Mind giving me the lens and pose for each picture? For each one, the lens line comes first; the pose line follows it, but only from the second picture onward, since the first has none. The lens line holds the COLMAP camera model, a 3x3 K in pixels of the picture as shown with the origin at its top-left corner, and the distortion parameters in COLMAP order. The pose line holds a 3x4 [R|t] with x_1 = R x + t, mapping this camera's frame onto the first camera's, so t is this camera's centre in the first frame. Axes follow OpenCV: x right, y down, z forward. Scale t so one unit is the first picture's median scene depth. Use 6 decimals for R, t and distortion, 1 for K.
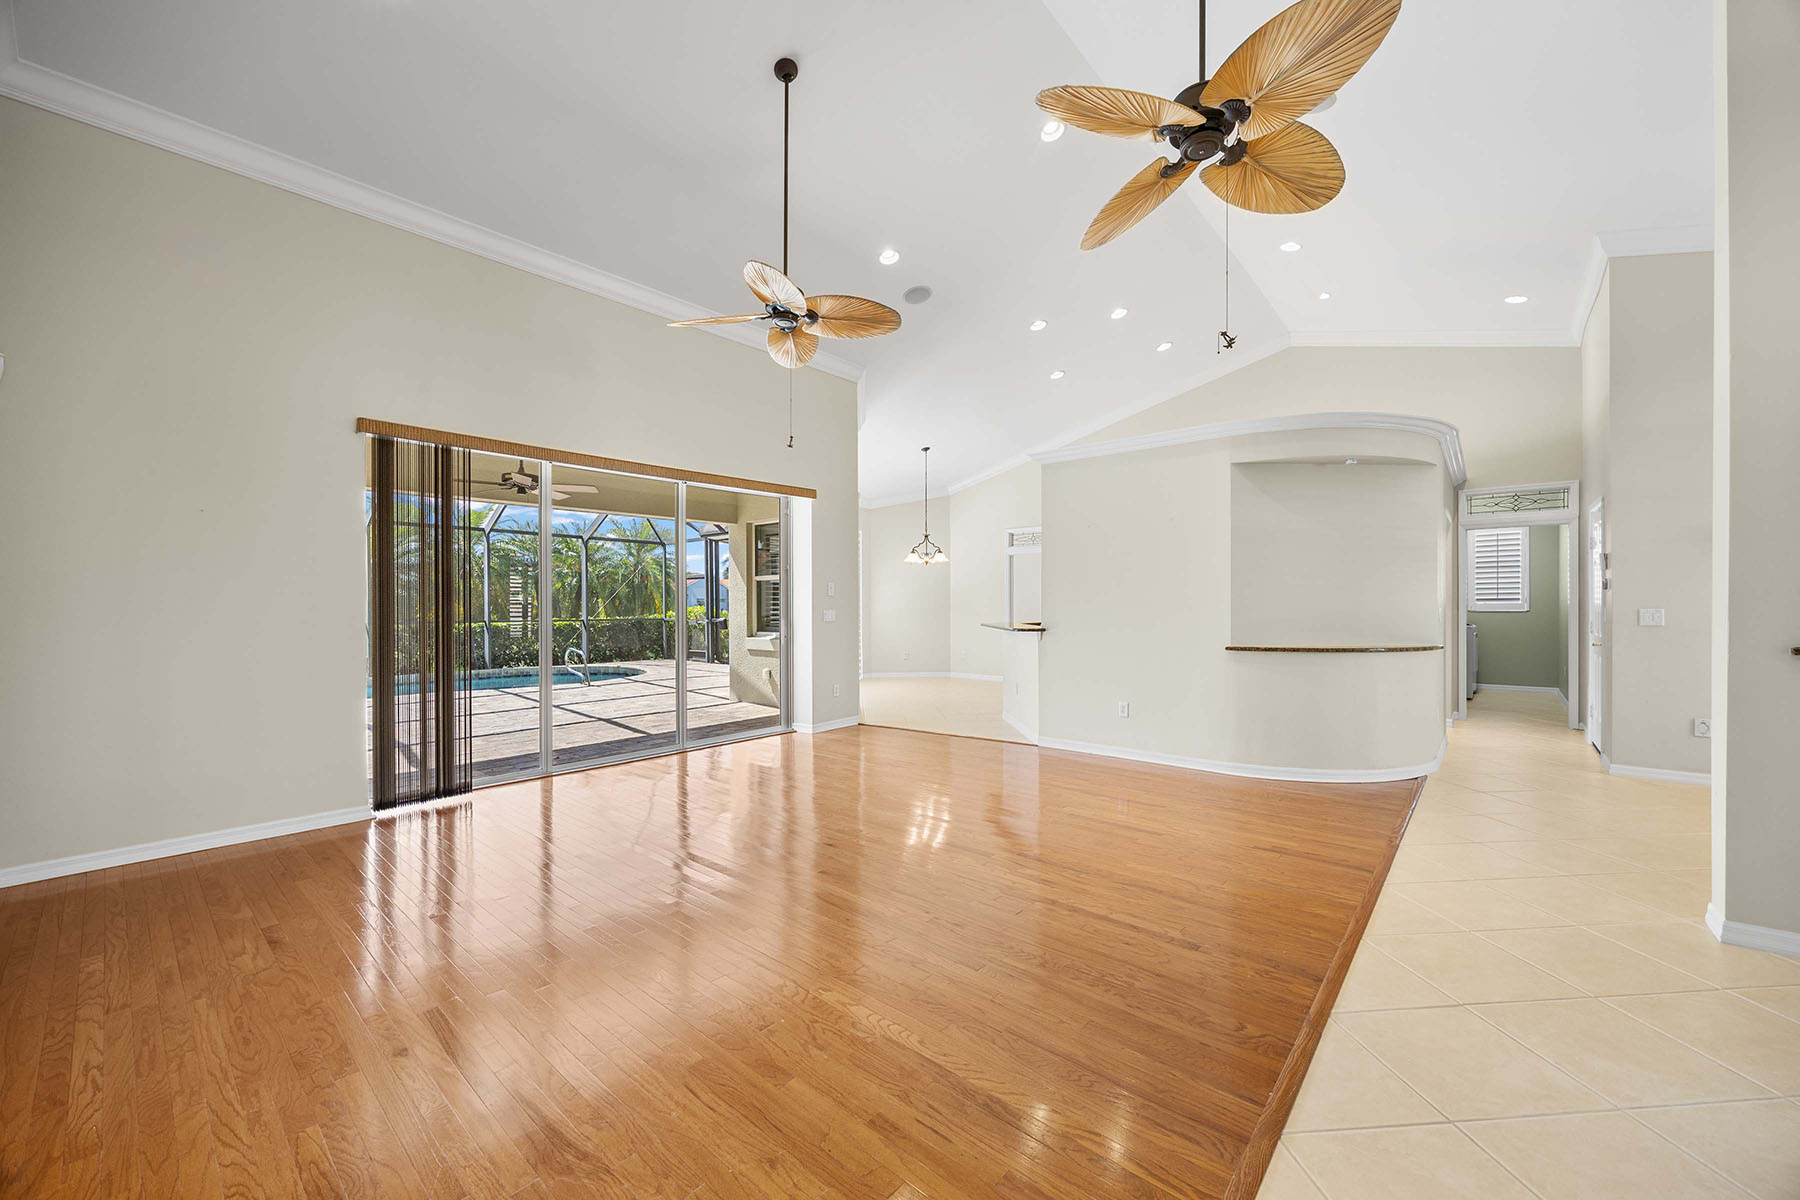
lens RADIAL K [[683.3, 0, 914.6], [0, 683.3, 607.6], [0, 0, 1]] dist [-0.003011, -0.000231]
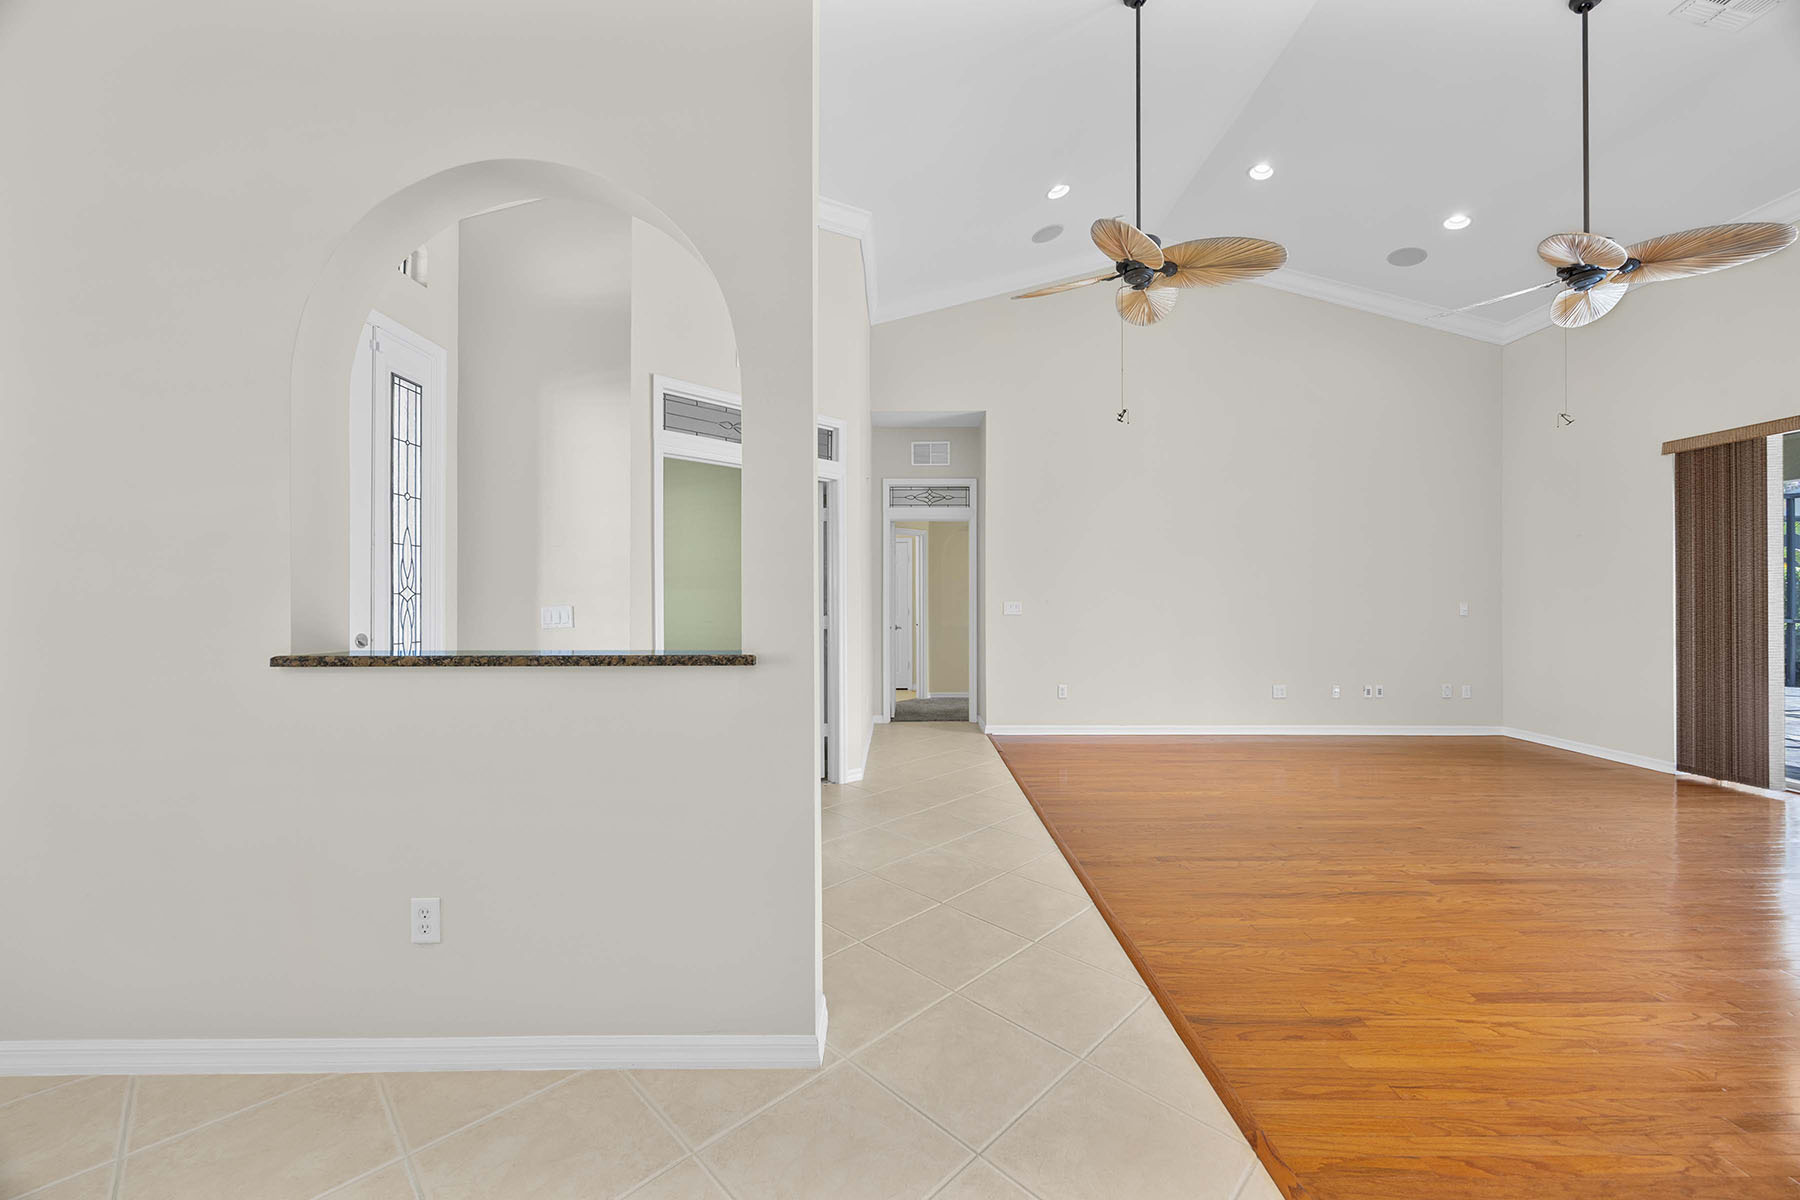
lens RADIAL K [[683.3, 0, 905.2], [0, 683.3, 598.7], [0, 0, 1]] dist [-0.003011, -0.000231]
pose [[-0.753814, 0.002260, -0.657084, 0.807170], [0.001319, 0.999997, 0.001925, -0.002252], [0.657087, 0.000584, -0.753815, 0.820186]]
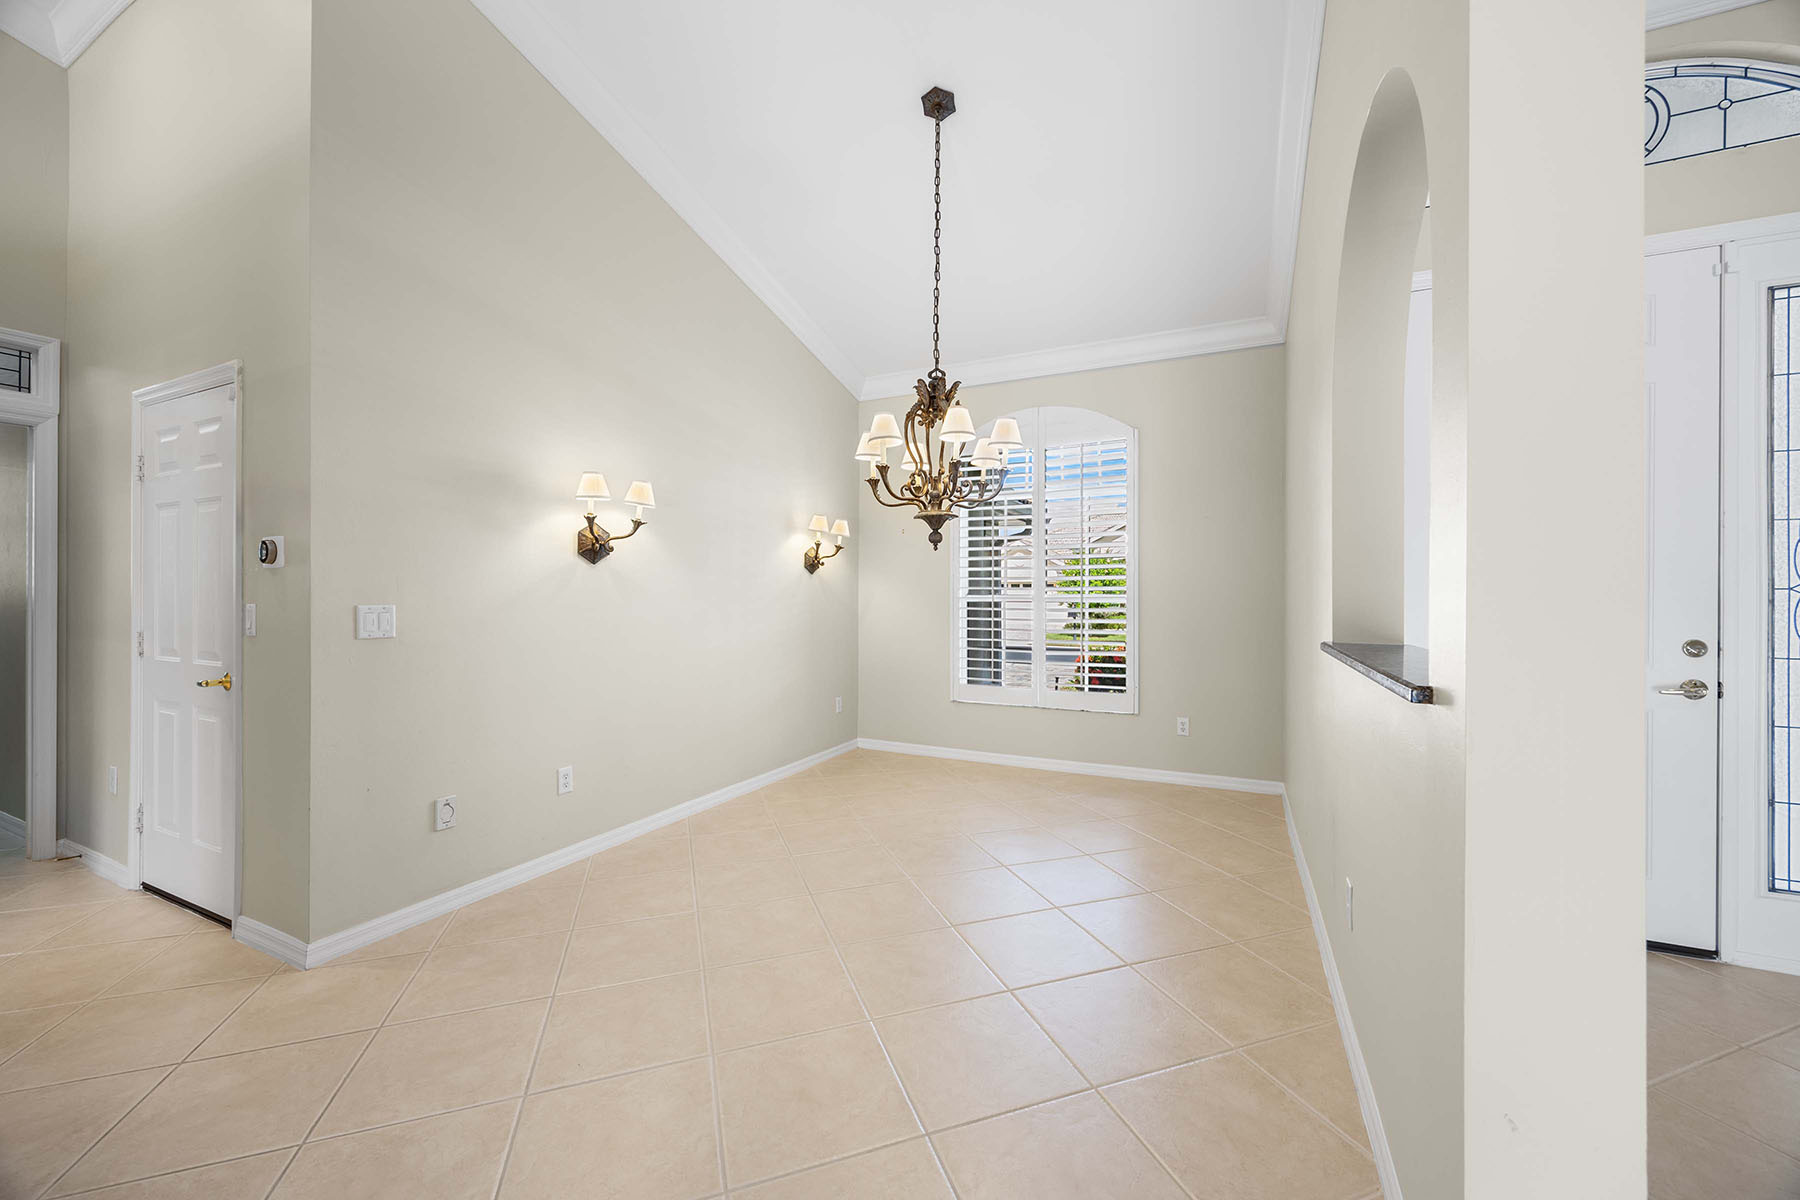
lens RADIAL K [[683.3, 0, 901.2], [0, 683.3, 598.0], [0, 0, 1]] dist [-0.003011, -0.000231]
pose [[-0.250918, -0.000165, 0.968008, 0.473009], [0.002817, 0.999996, 0.000901, -0.002058], [-0.968004, 0.002953, -0.250917, 0.720585]]
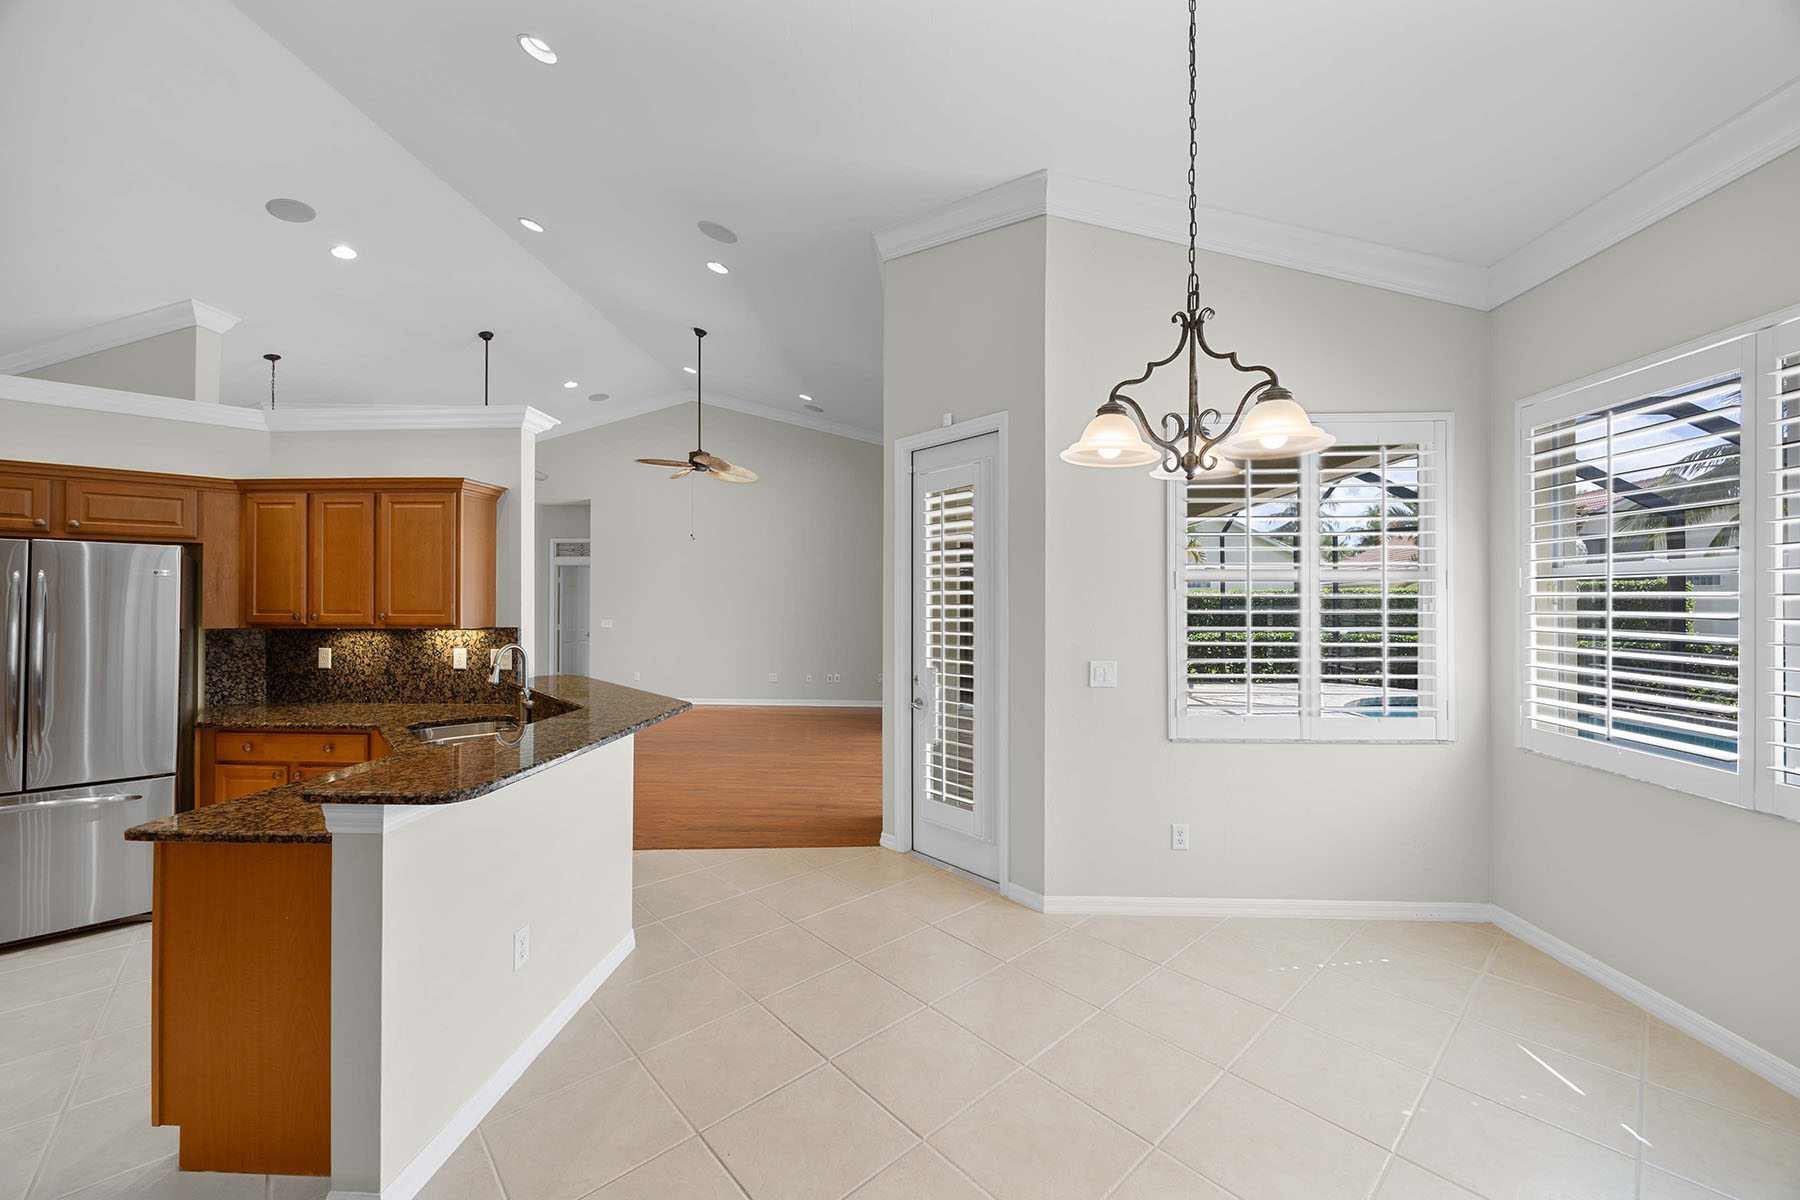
lens RADIAL K [[683.3, 0, 914.7], [0, 683.3, 598.4], [0, 0, 1]] dist [-0.003011, -0.000231]
pose [[-0.792984, 0.001175, -0.609242, 0.363605], [-0.001680, 0.999990, 0.004116, -0.060442], [0.609241, 0.004287, -0.792974, 2.119740]]
